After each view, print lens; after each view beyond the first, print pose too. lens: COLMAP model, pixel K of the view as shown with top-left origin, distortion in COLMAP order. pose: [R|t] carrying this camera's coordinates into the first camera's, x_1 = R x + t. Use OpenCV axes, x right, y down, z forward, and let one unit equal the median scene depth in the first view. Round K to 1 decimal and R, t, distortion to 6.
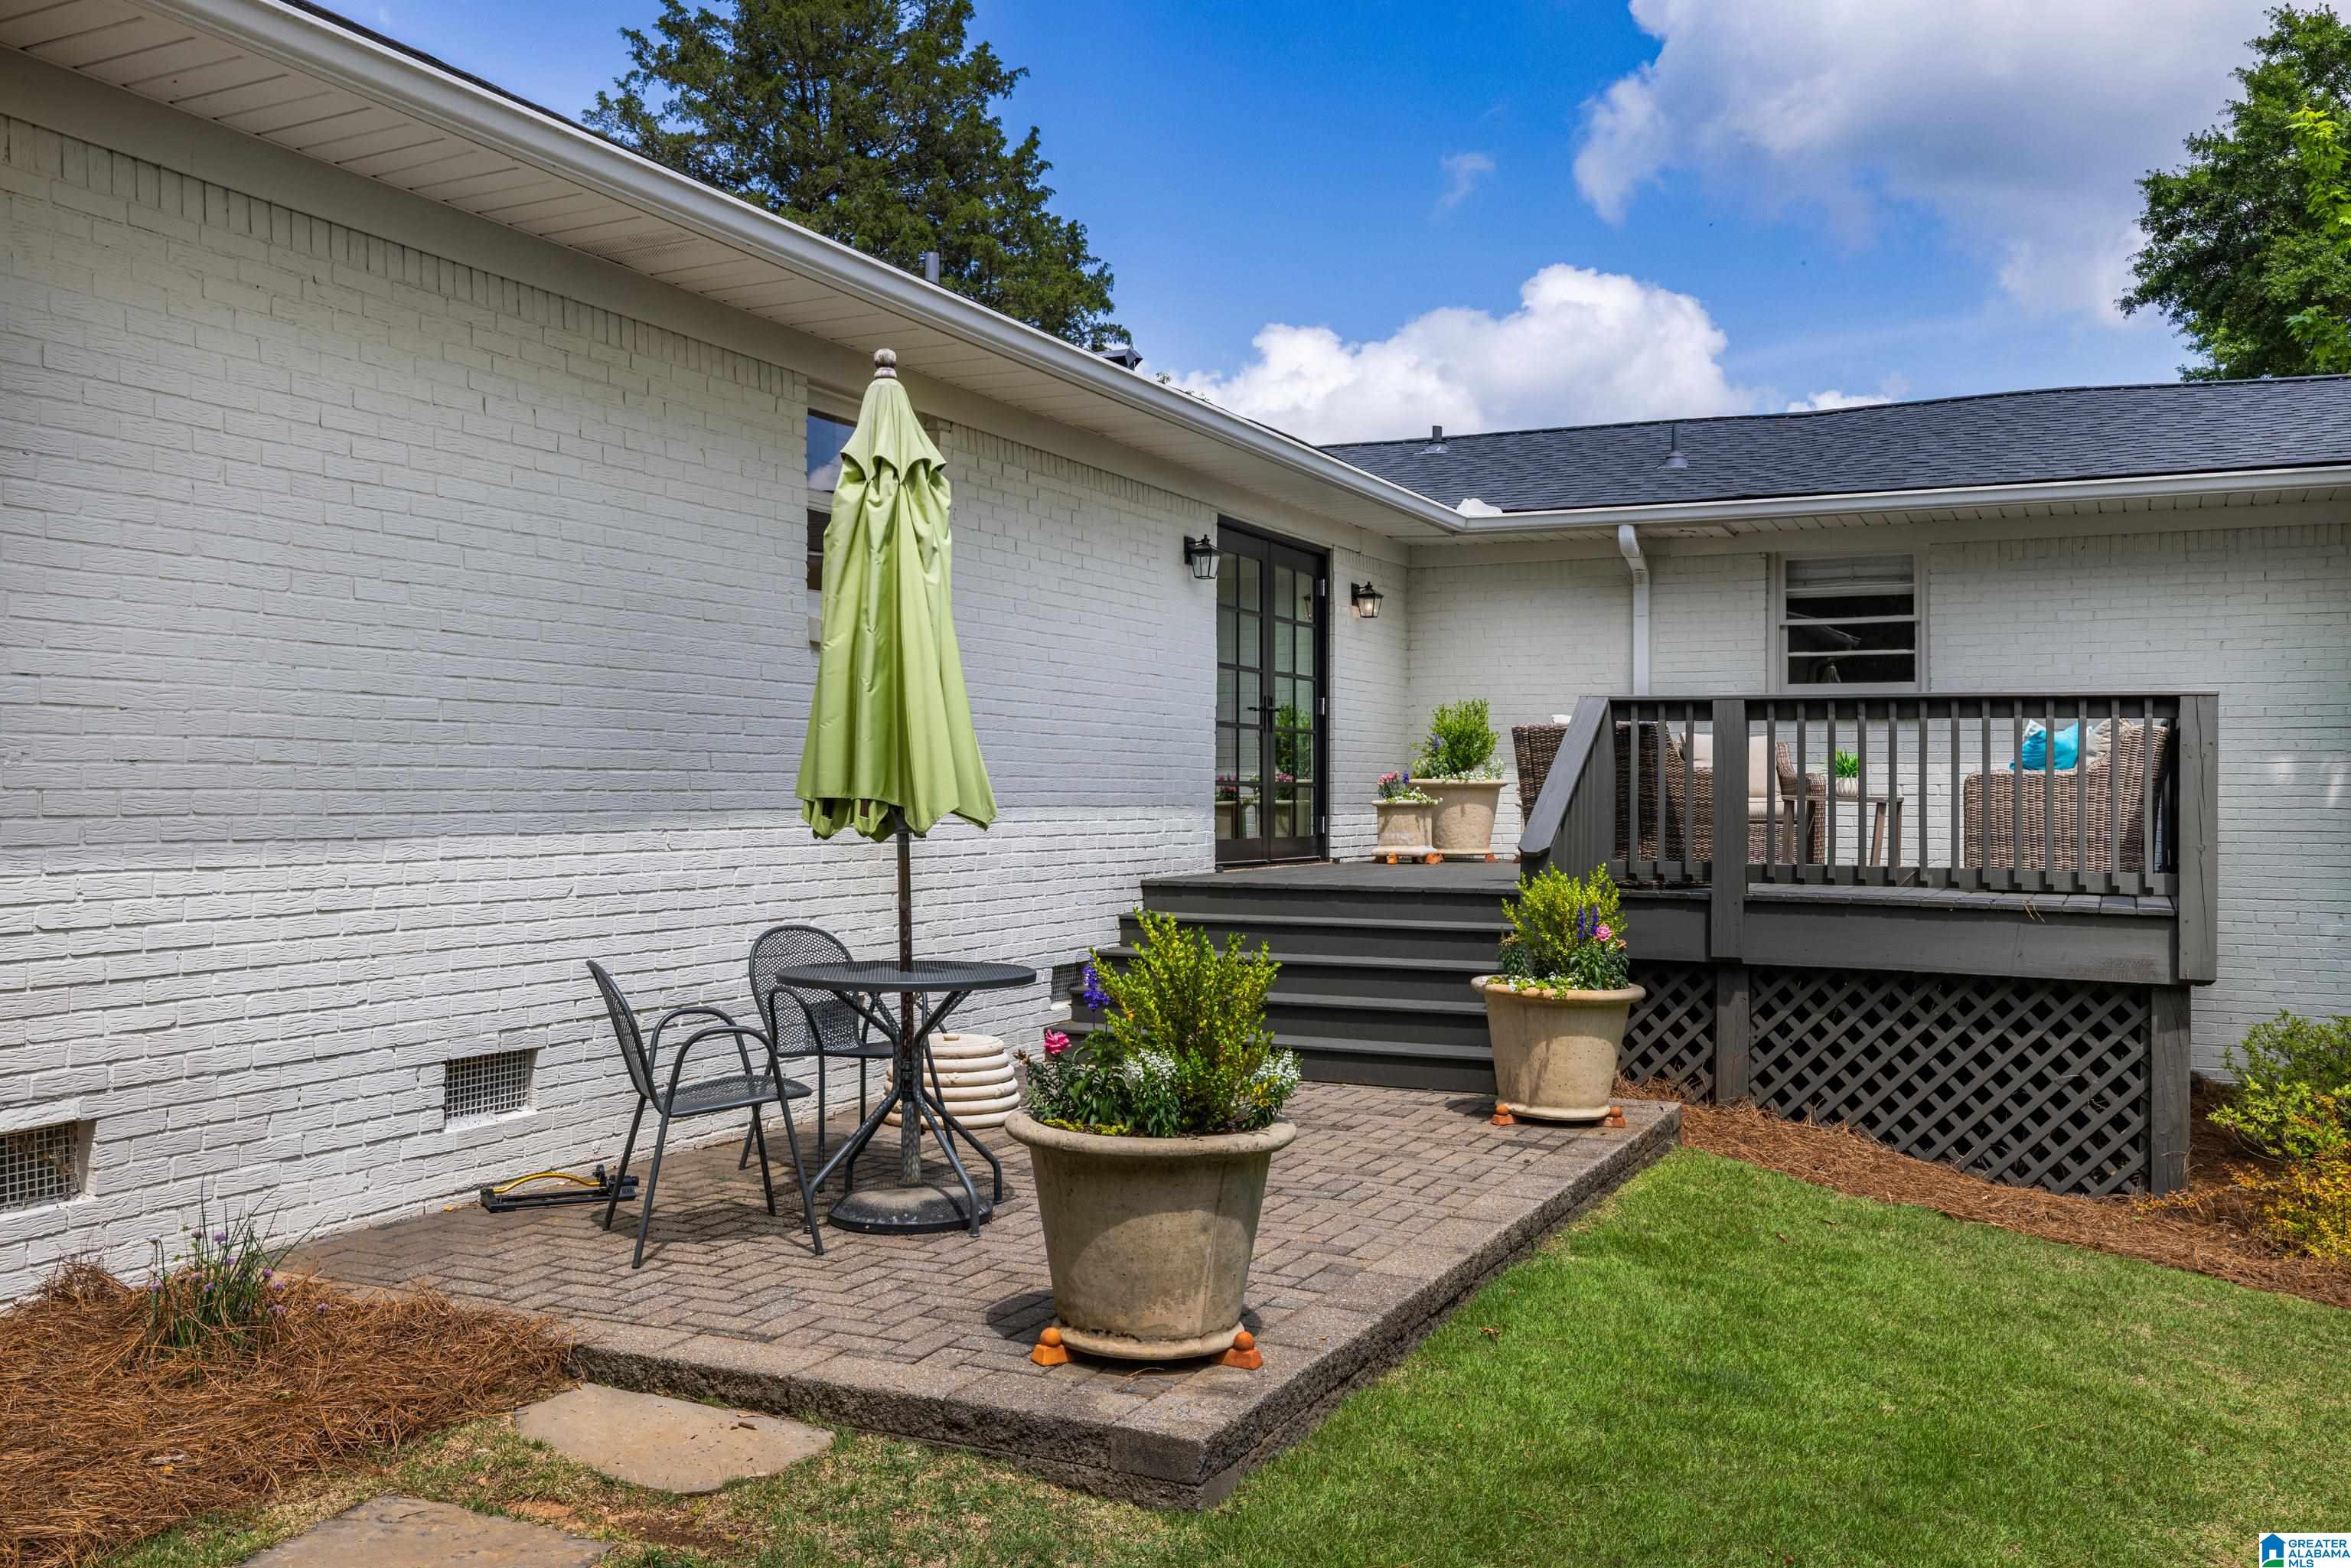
lens RADIAL K [[2001.8, 0, 1167.7], [0, 2001.8, 768.6], [0, 0, 1]] dist [-0.000839, 0.008315]
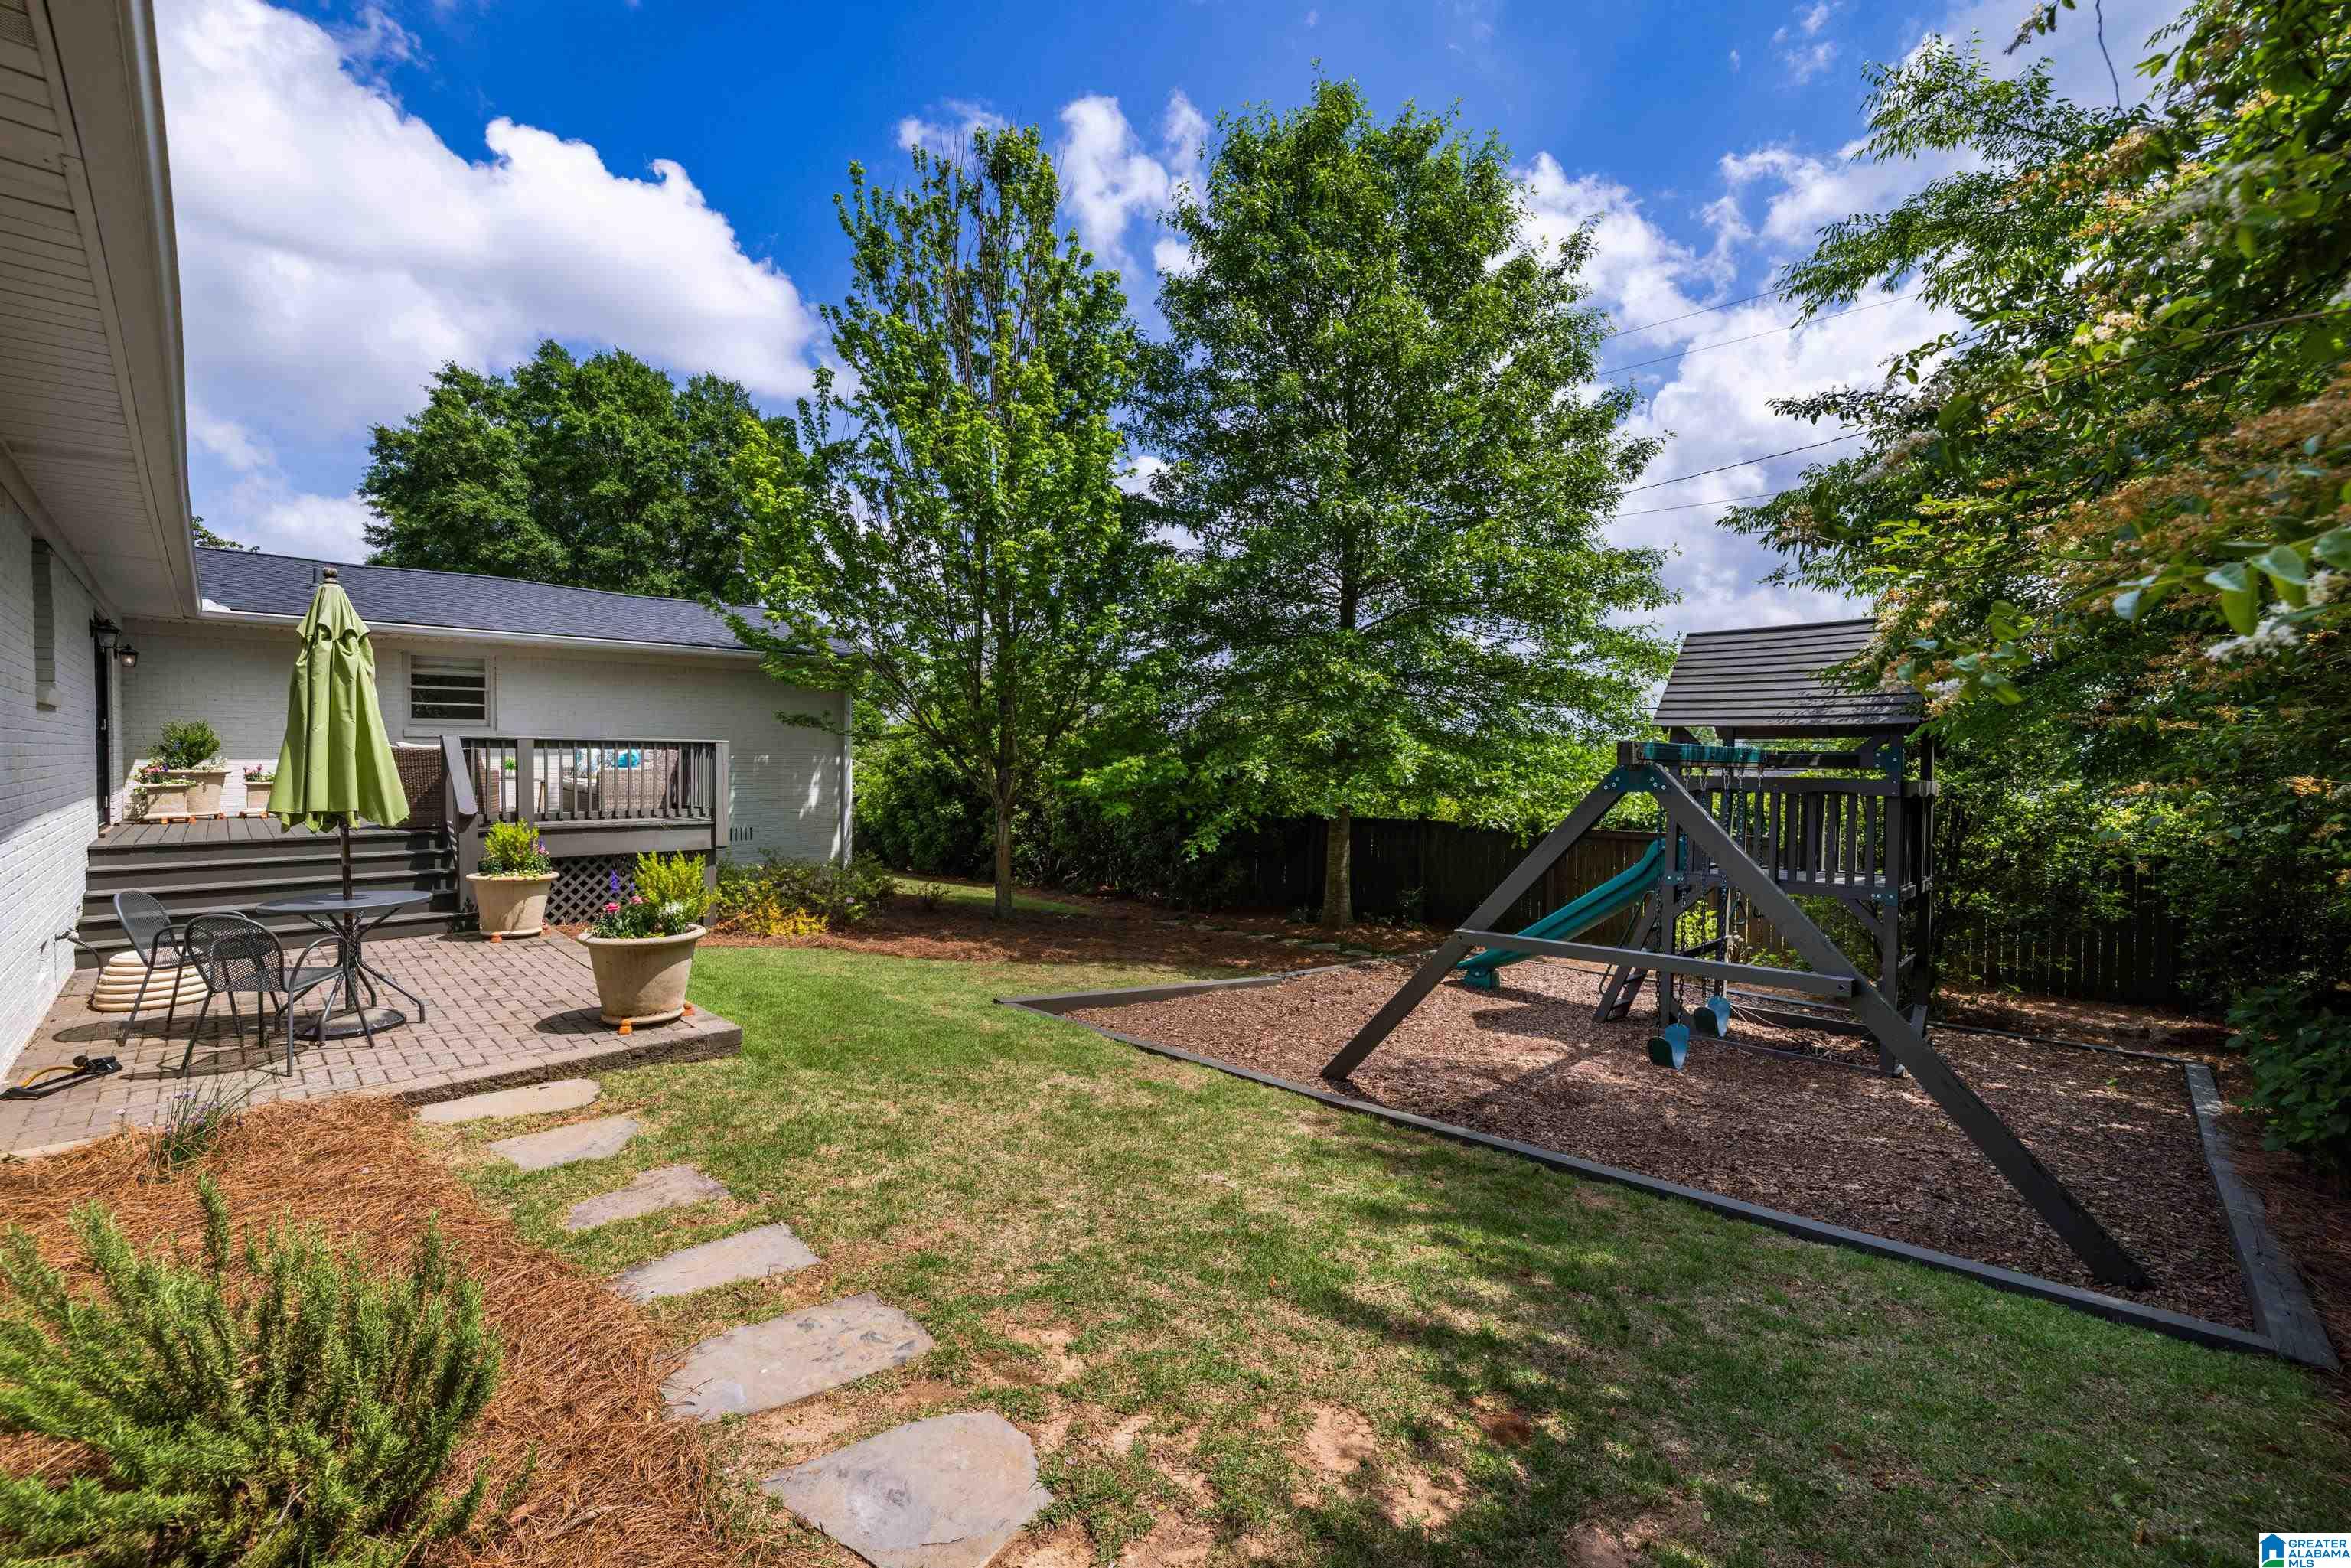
lens RADIAL K [[977.0, 0, 1153.4], [0, 977.0, 775.9], [0, 0, 1]] dist [-0.001053, -0.000337]
pose [[0.358316, -0.023568, 0.933303, -0.525534], [-0.013014, 0.999458, 0.030235, -0.039456], [-0.933510, -0.022980, 0.357815, -0.028288]]
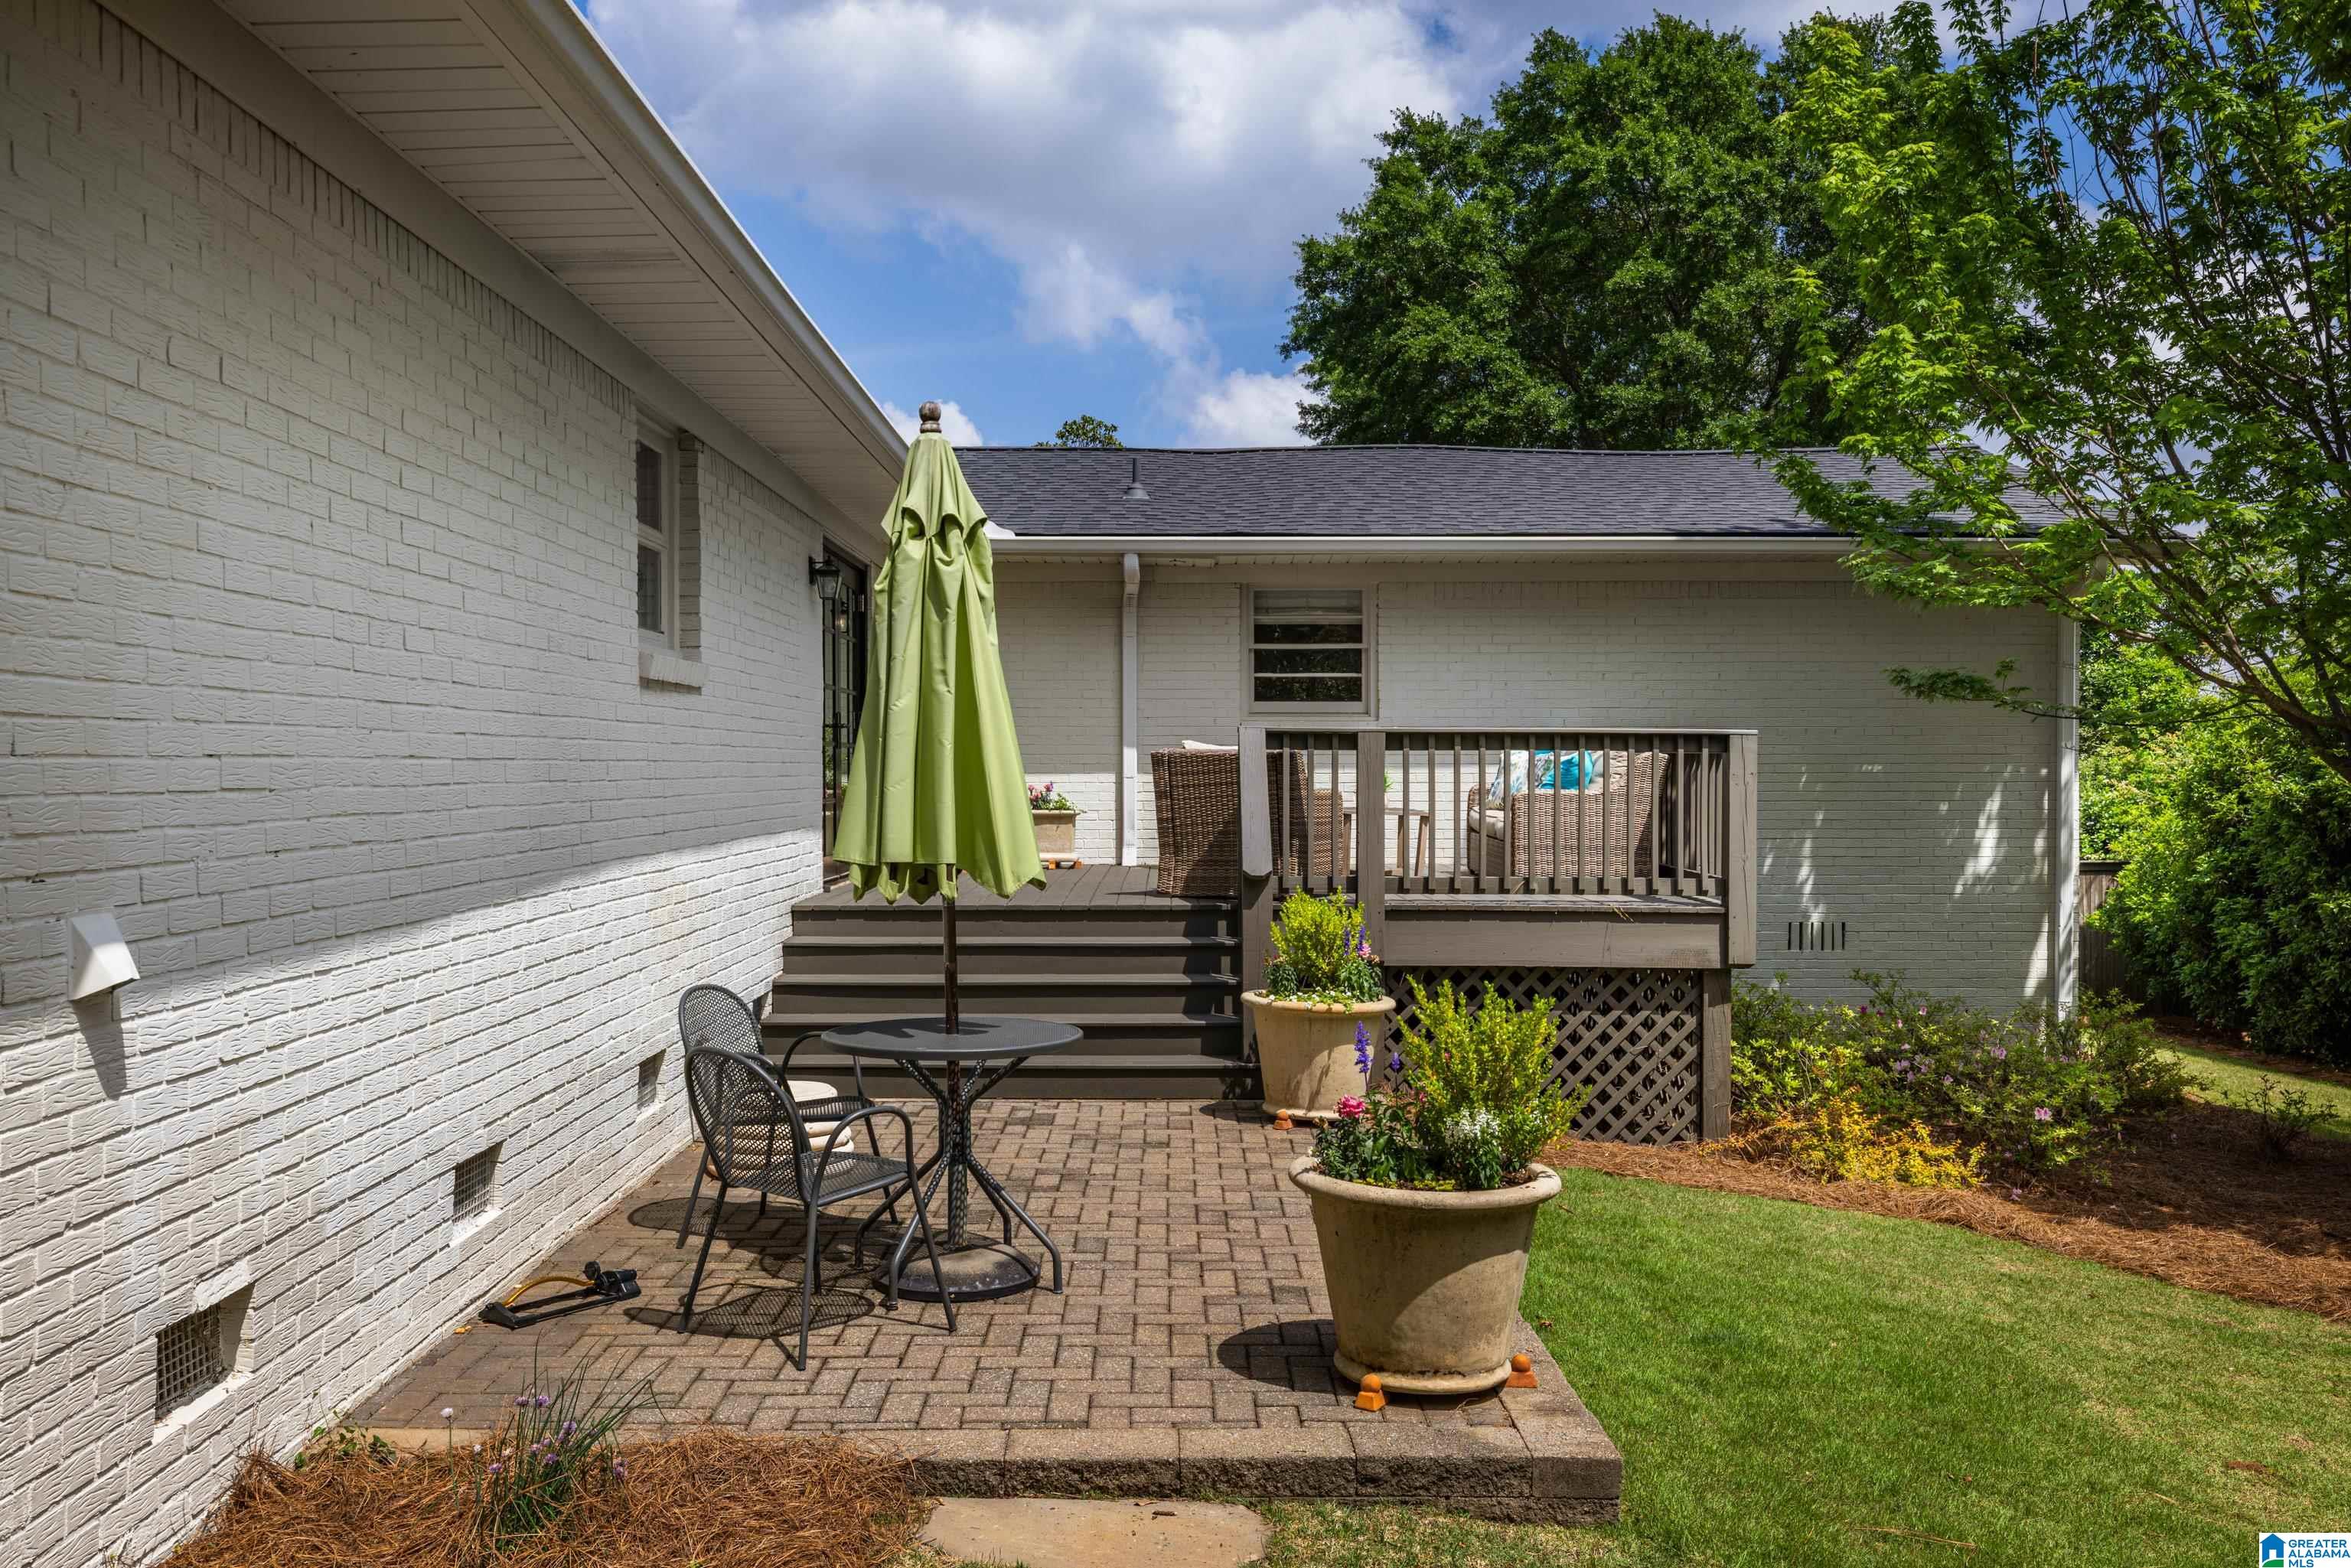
lens RADIAL K [[1959.2, 0, 1162.2], [0, 1959.2, 771.8], [0, 0, 1]] dist [-0.002087, 0.000842]
pose [[0.904410, -0.005550, 0.426629, -0.329697], [-0.000661, 0.999896, 0.014409, -0.030939], [-0.426665, -0.013313, 0.904312, 0.059636]]
